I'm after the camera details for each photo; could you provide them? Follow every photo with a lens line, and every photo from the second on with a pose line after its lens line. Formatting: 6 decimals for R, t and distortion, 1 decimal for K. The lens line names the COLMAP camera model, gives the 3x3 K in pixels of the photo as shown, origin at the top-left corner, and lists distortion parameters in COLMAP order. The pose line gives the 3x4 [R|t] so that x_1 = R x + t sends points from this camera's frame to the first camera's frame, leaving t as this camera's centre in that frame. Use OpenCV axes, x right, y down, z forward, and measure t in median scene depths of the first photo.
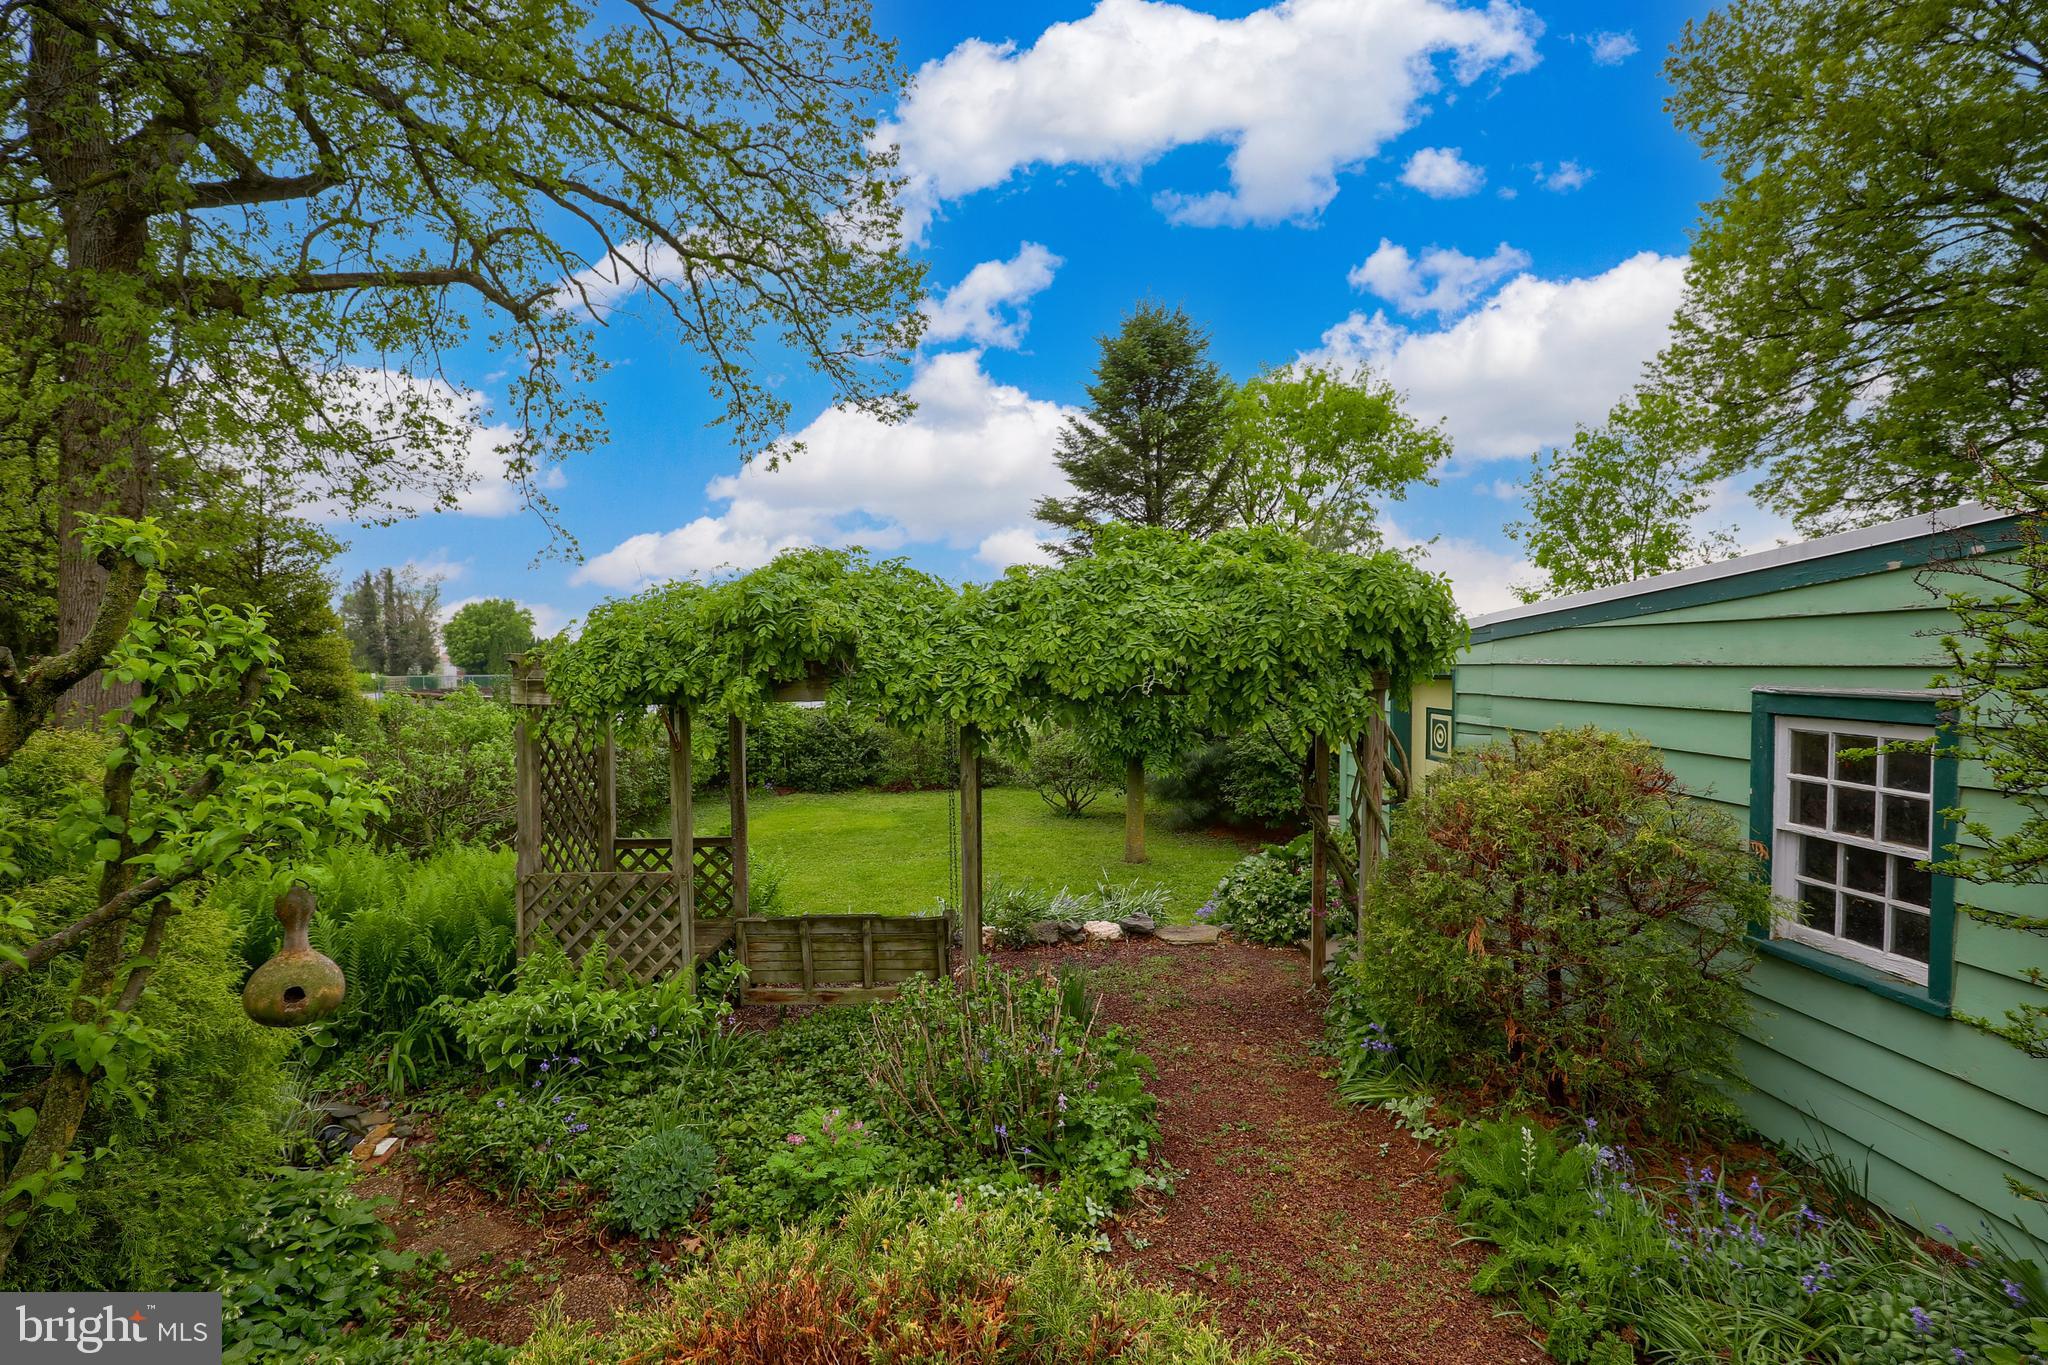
lens RADIAL K [[953.2, 0, 985.9], [0, 953.2, 684.5], [0, 0, 1]] dist [-0.026568, 0.003206]
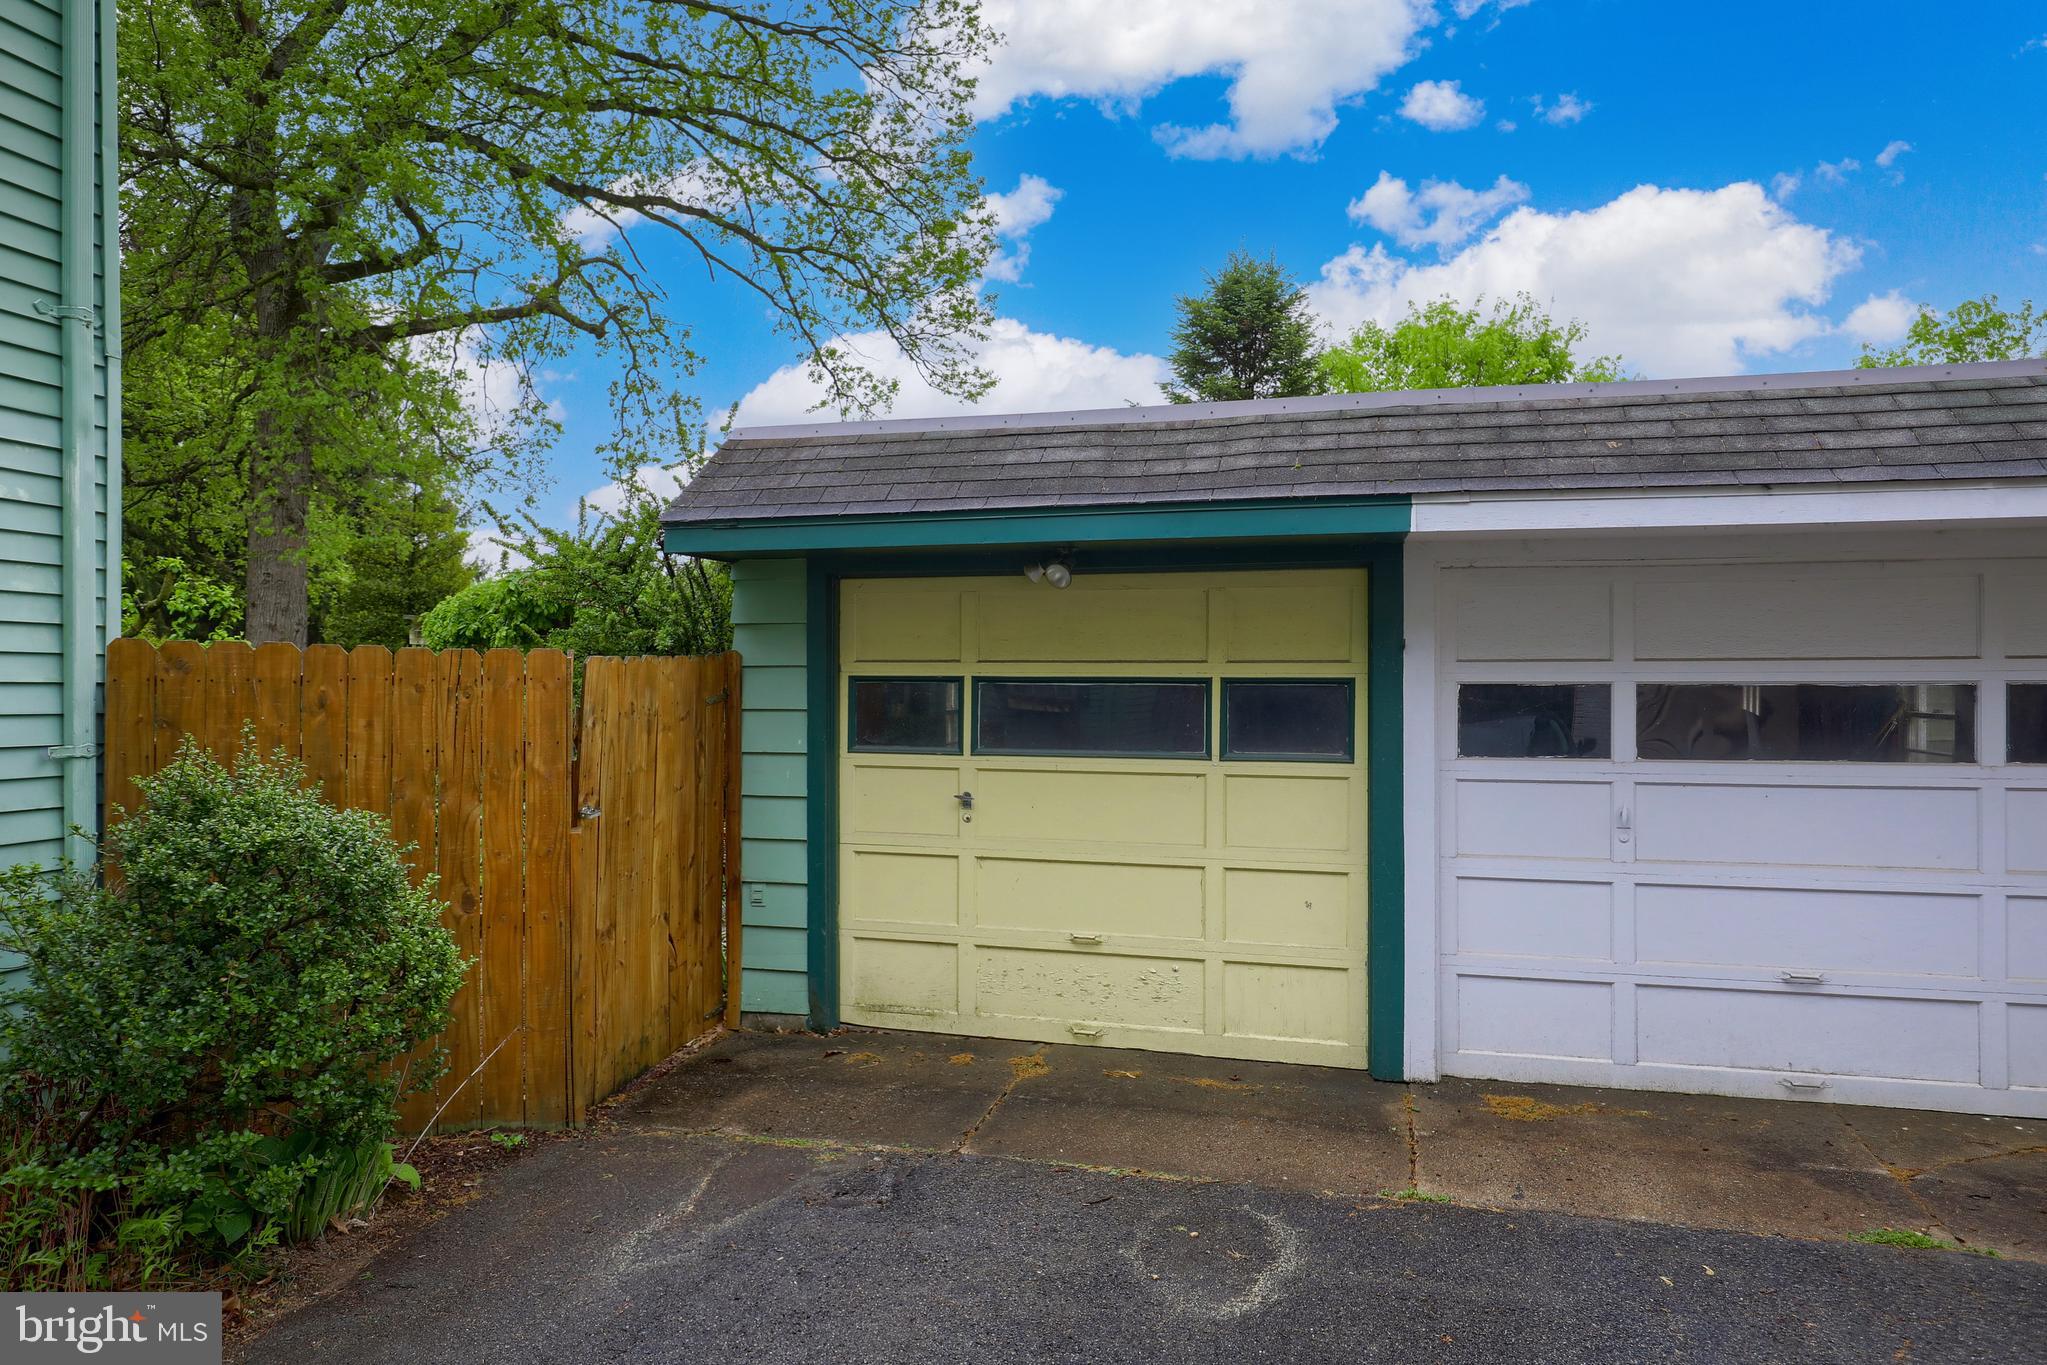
lens RADIAL K [[1341.6, 0, 1003.3], [0, 1341.6, 679.8], [0, 0, 1]] dist [0.008545, -0.002985]
pose [[0.950585, 0.013964, -0.310151, 0.567383], [-0.020238, 0.999650, -0.017018, 0.046084], [0.309805, 0.022454, 0.950535, -0.436561]]
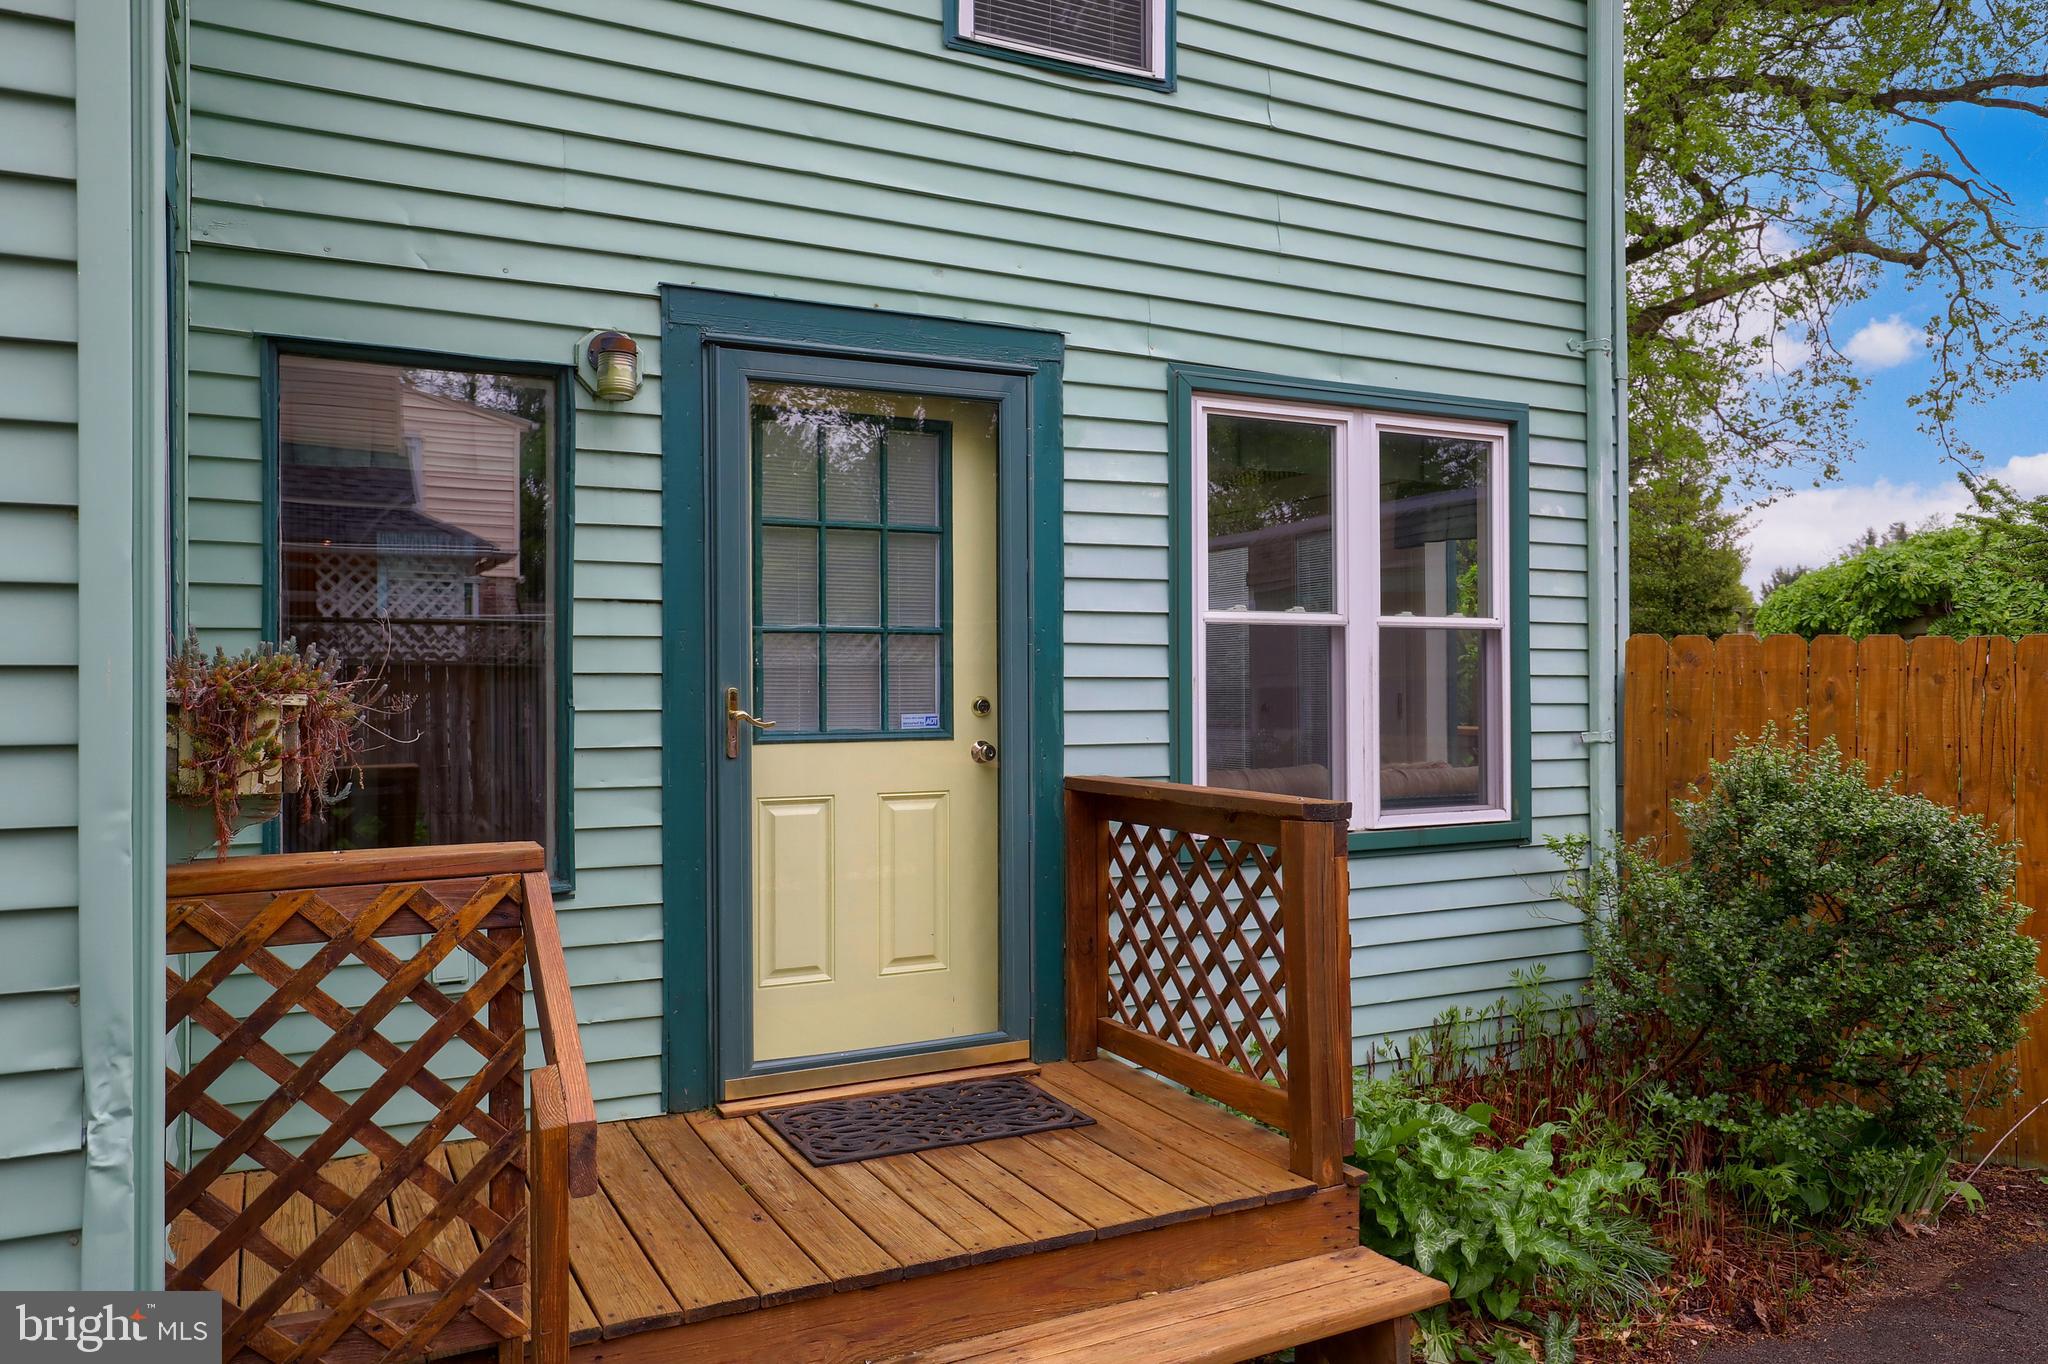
lens RADIAL K [[1442.2, 0, 1005.1], [0, 1442.2, 677.7], [0, 0, 1]] dist [0.021223, -0.001670]
pose [[0.423274, 0.007520, -0.905970, 0.534796], [-0.020119, 0.999797, -0.001101, 0.050792], [0.905778, 0.018693, 0.423340, -0.521072]]
